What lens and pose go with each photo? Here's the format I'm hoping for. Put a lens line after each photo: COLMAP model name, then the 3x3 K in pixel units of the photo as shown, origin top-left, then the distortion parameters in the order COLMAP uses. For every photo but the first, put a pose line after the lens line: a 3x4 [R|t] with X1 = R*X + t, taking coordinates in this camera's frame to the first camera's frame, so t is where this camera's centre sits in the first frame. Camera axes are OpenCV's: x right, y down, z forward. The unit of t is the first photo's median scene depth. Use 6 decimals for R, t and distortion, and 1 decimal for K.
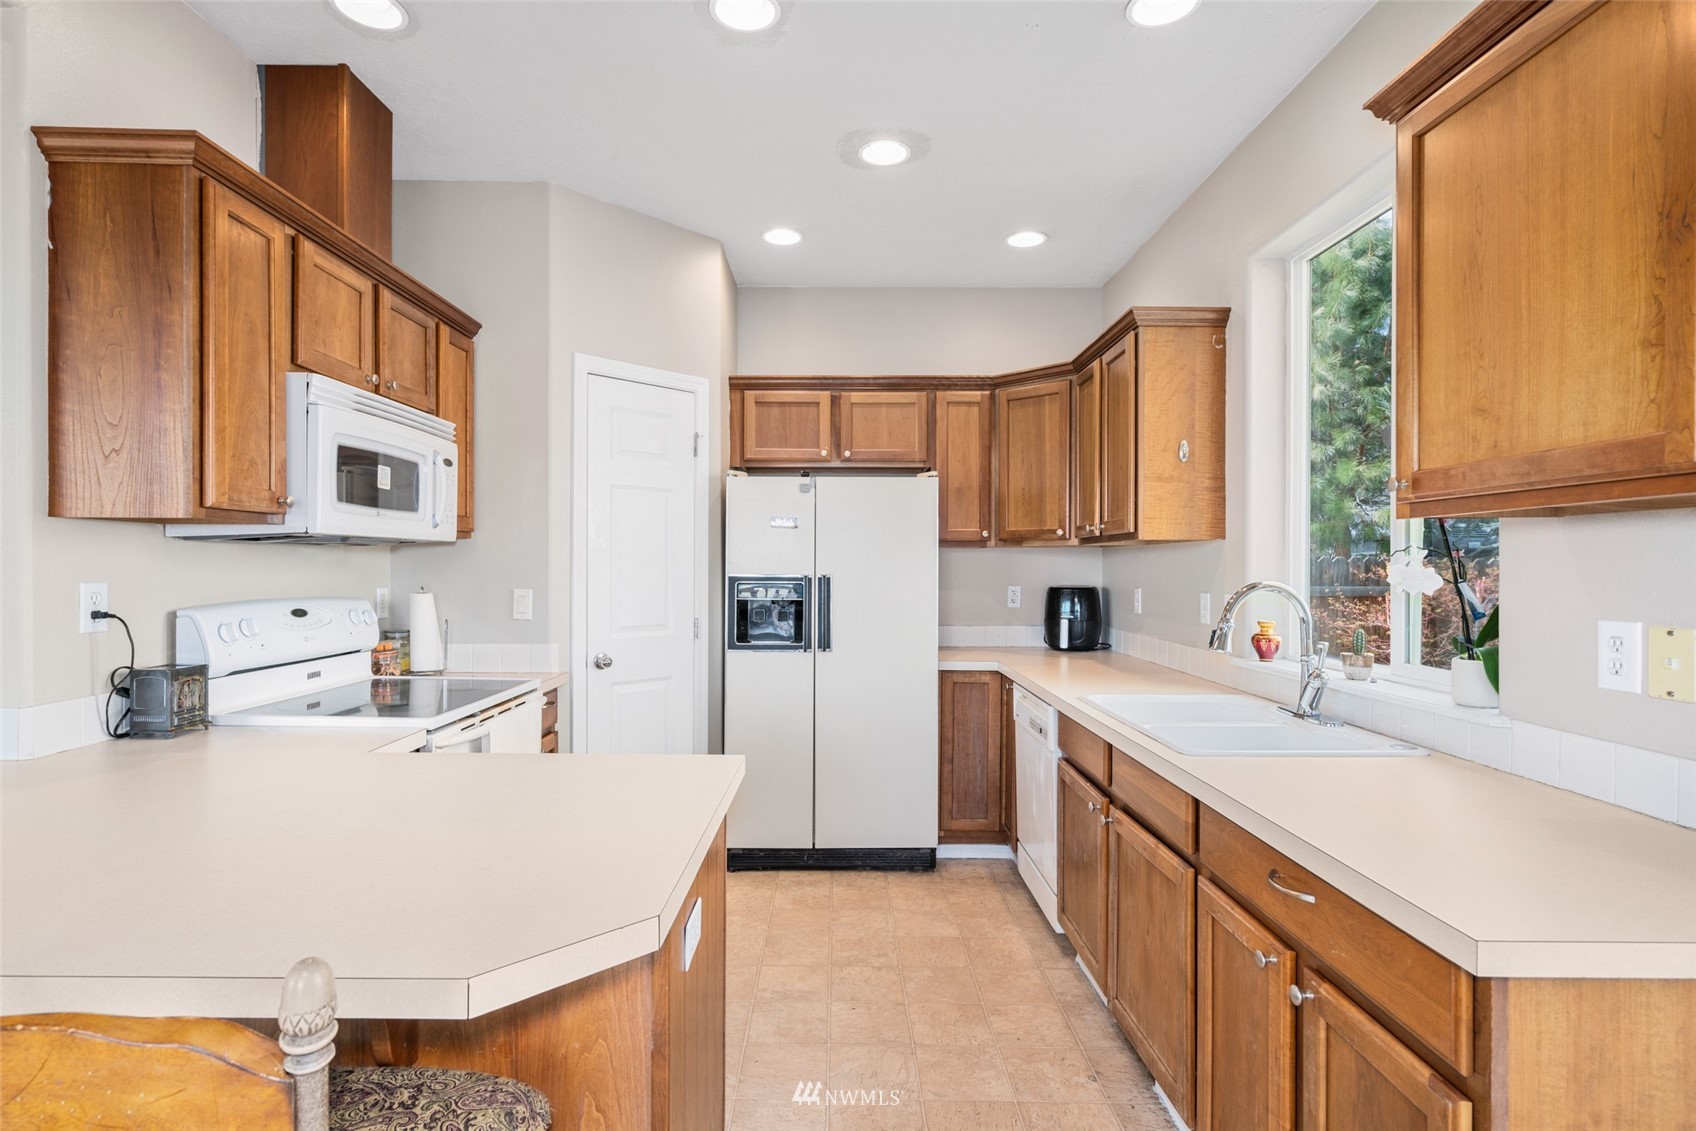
lens RADIAL K [[861.8, 0, 851.4], [0, 861.8, 569.1], [0, 0, 1]] dist [-0.002592, -0.000350]
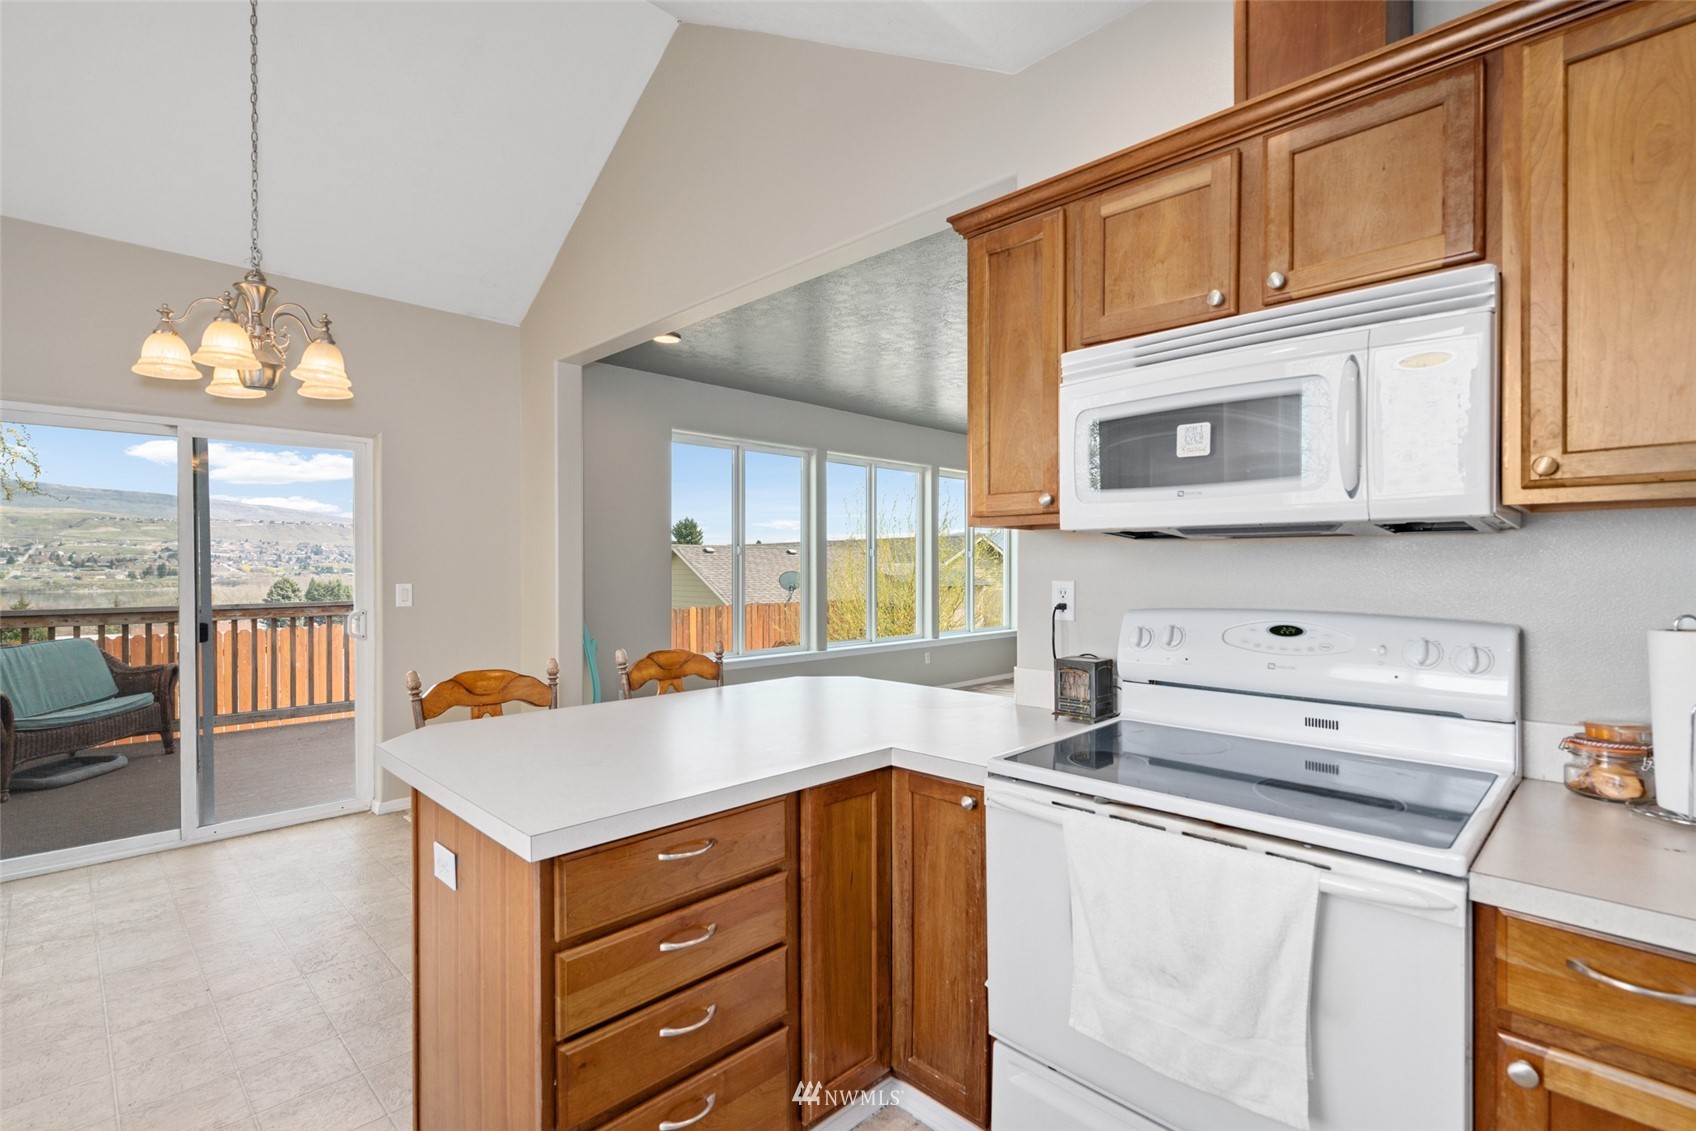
lens RADIAL K [[774.5, 0, 855.0], [0, 774.5, 587.4], [0, 0, 1]] dist [-0.001918, 0.001279]
pose [[-0.703121, 0.020579, -0.710772, 0.036094], [-0.000332, 0.999572, 0.029269, -0.002367], [0.711070, 0.020815, -0.702813, 0.483687]]
